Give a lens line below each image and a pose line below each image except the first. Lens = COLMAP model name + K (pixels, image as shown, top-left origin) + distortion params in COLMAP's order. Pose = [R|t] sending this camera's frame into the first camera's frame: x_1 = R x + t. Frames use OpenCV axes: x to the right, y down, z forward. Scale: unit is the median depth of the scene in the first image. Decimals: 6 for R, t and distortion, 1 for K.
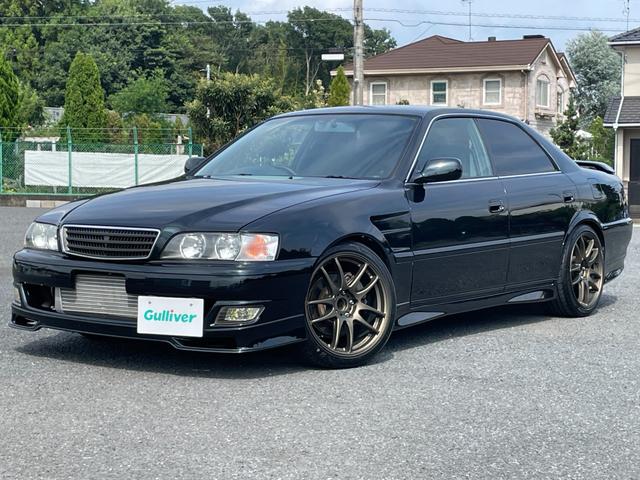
lens RADIAL K [[1789.5, 0, 320.0], [0, 1789.5, 240.0], [0, 0, 1]] dist [0.679626, -4.556833]
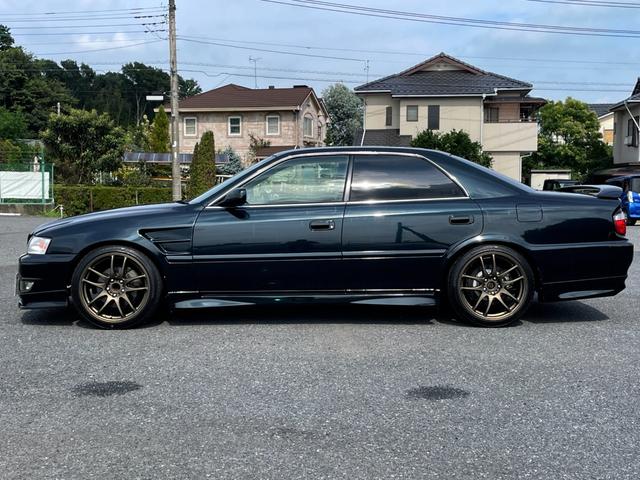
lens RADIAL K [[1789.5, 0, 320.0], [0, 1789.5, 240.0], [0, 0, 1]] dist [0.679626, -4.556833]
pose [[0.994853, -0.003046, 0.101281, -0.007507], [0.005105, 0.999785, -0.020077, 0.032326], [-0.101198, 0.020490, 0.994655, -0.355380]]
